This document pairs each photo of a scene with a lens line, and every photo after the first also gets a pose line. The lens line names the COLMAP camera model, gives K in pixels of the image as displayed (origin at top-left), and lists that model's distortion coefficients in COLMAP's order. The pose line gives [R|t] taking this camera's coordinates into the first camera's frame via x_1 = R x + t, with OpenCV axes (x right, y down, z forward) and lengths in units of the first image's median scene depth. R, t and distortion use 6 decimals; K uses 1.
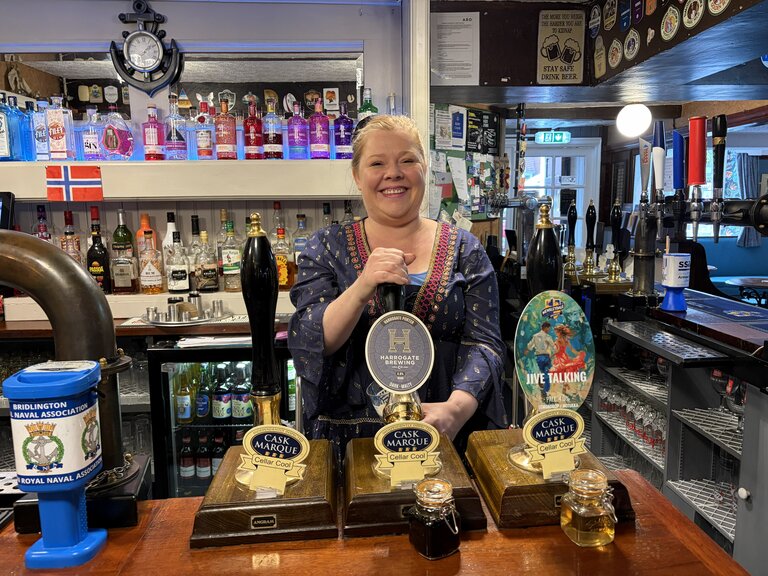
lens RADIAL K [[578.9, 0, 385.3], [0, 578.9, 296.9], [0, 0, 1]] dist [0.009760, -0.010436]
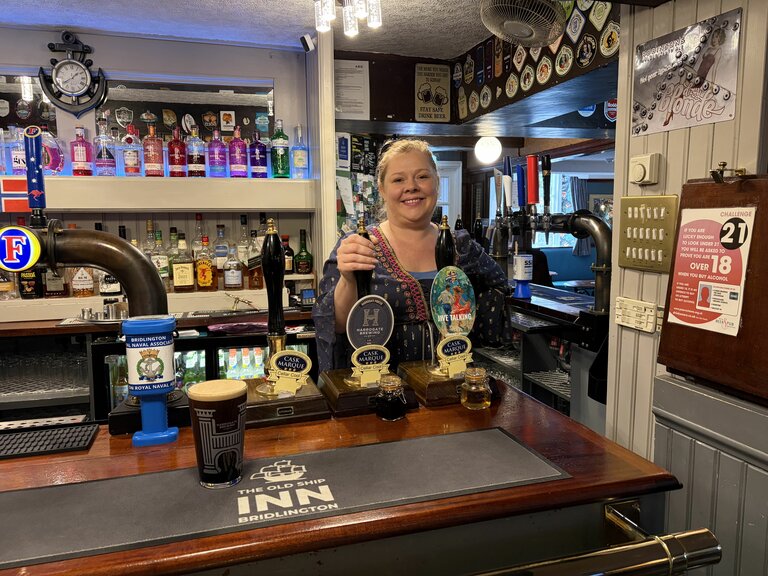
lens RADIAL K [[578.9, 0, 385.3], [0, 578.9, 296.9], [0, 0, 1]] dist [0.009760, -0.010436]
pose [[0.974793, -0.024754, 0.221734, -0.091085], [0.030366, 0.999298, -0.021935, 0.036947], [-0.221036, 0.028116, 0.974860, -0.198823]]
